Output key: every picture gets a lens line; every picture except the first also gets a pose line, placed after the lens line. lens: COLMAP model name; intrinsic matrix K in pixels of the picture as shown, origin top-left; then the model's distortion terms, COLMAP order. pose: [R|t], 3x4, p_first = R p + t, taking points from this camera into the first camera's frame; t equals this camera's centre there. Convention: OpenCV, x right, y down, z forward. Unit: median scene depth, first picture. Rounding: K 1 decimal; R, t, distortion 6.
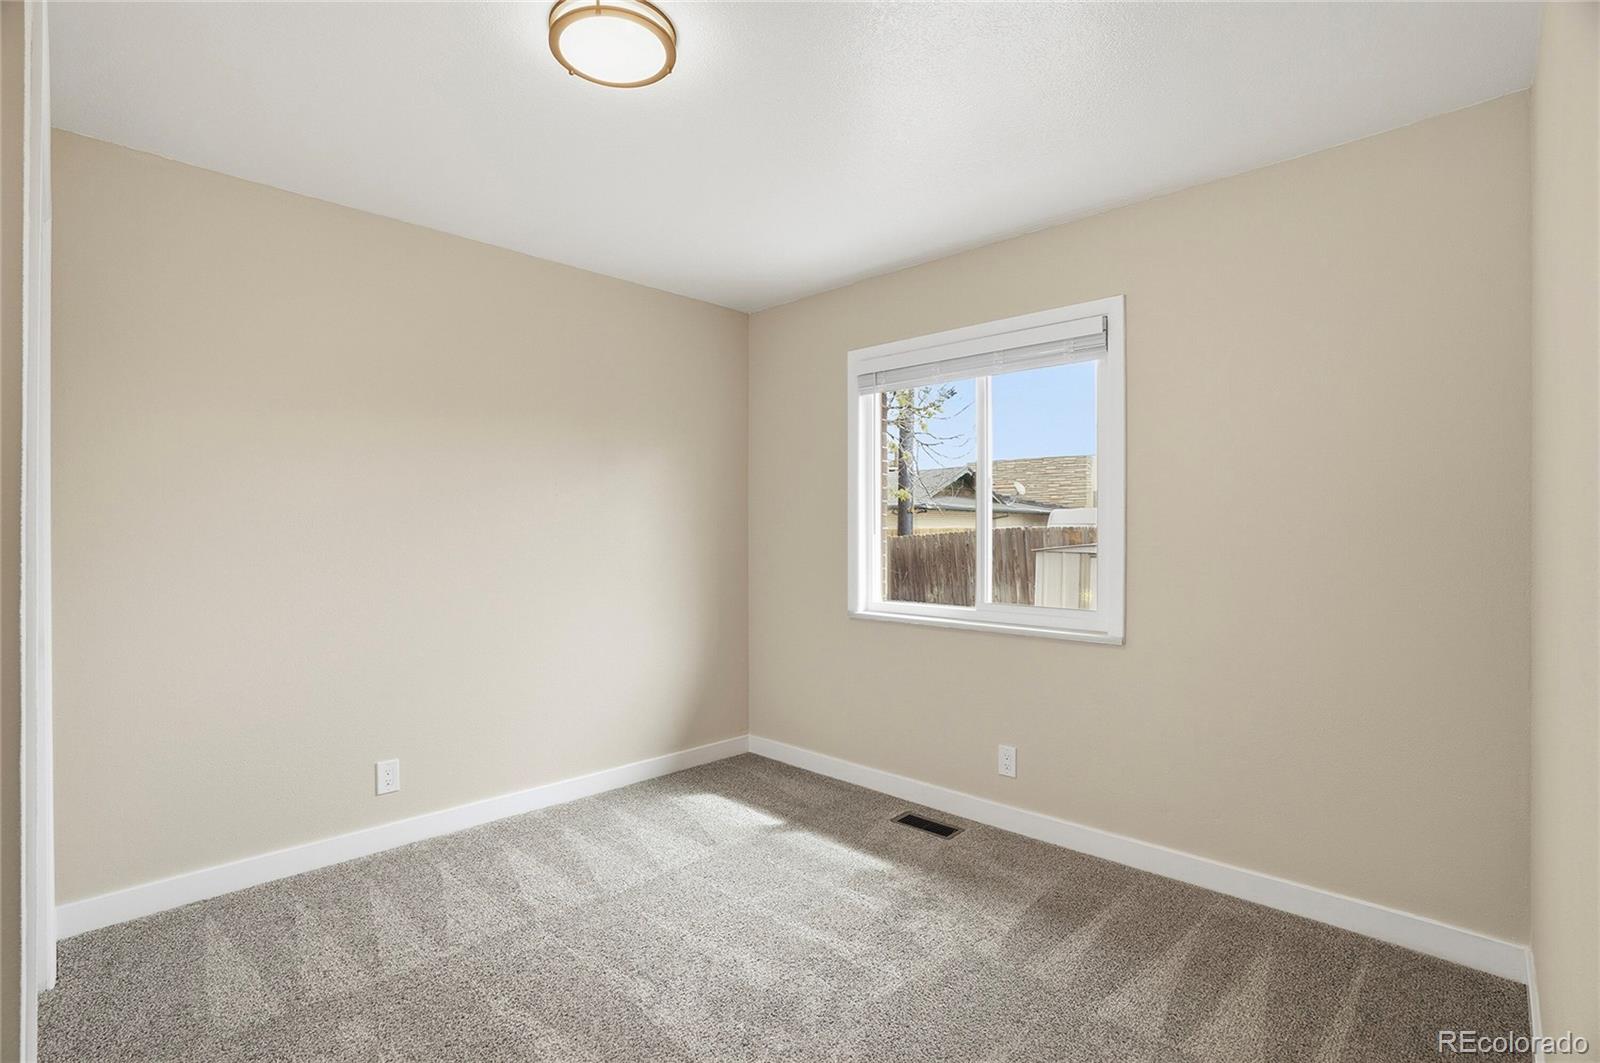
lens RADIAL K [[739.4, 0, 796.6], [0, 739.4, 545.7], [0, 0, 1]] dist [-0.003009, 0.000320]
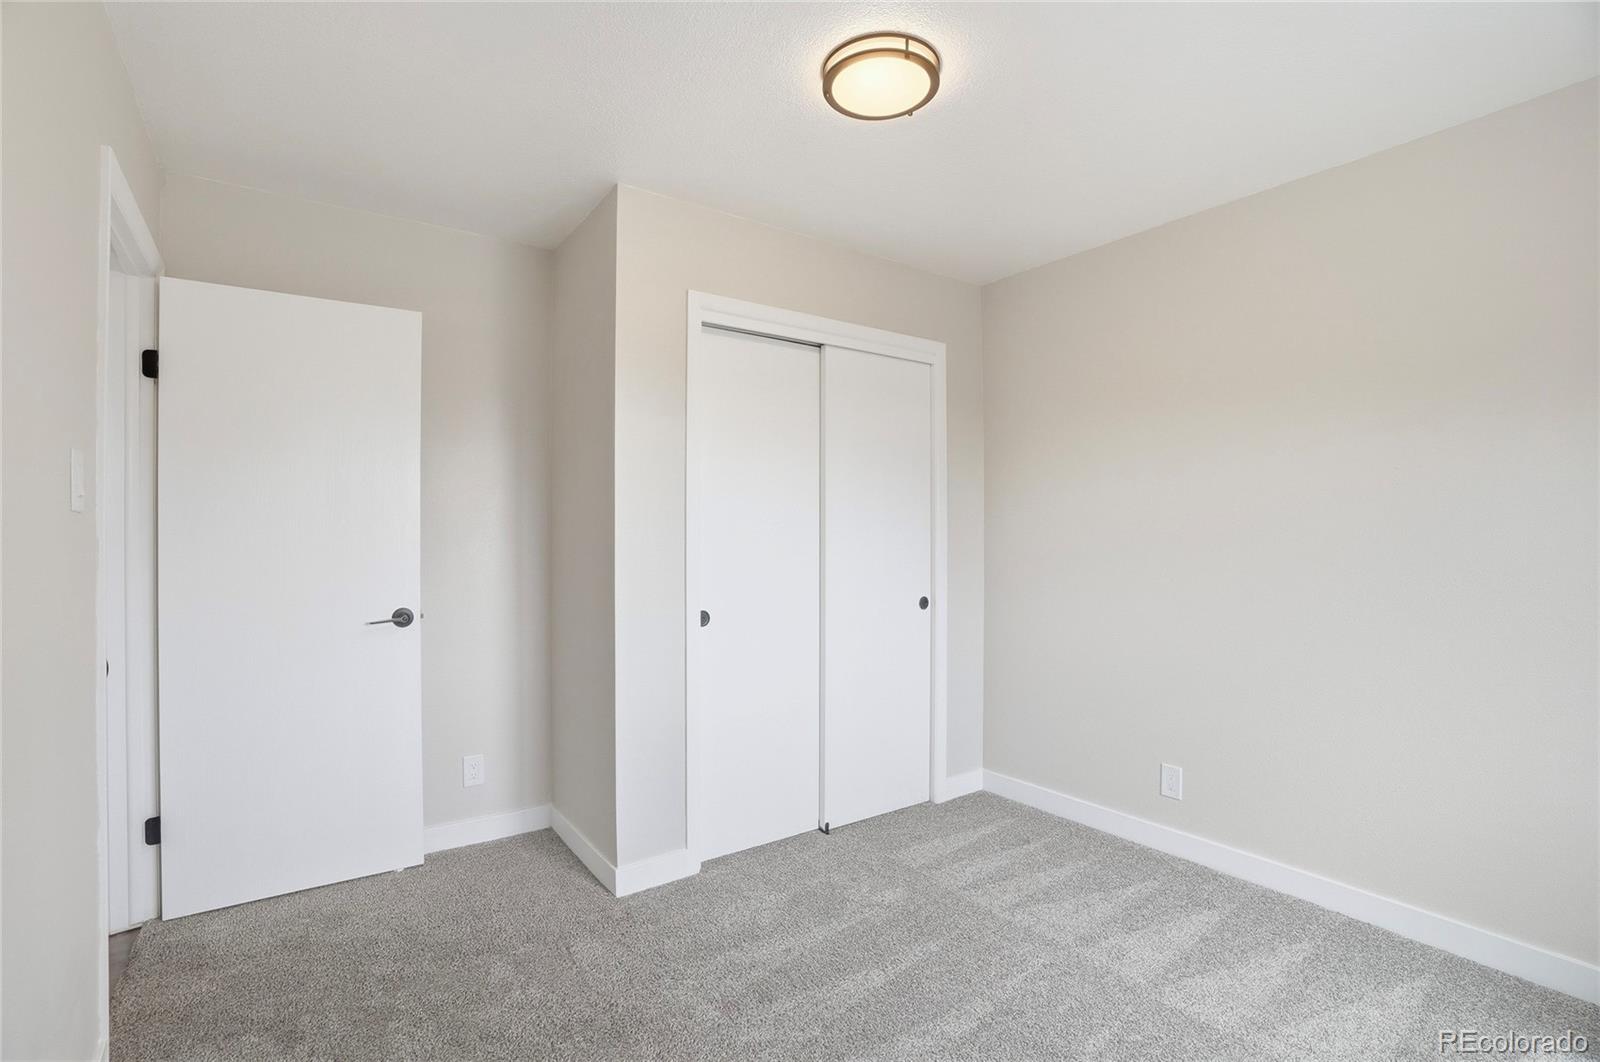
lens RADIAL K [[771.7, 0, 792.5], [0, 771.7, 531.7], [0, 0, 1]] dist [-0.071022, 0.030586]
pose [[-0.183733, -0.006039, -0.982958, 0.607470], [-0.019874, 0.999800, -0.002428, -0.009977], [0.982775, 0.019090, -0.183816, 0.769624]]
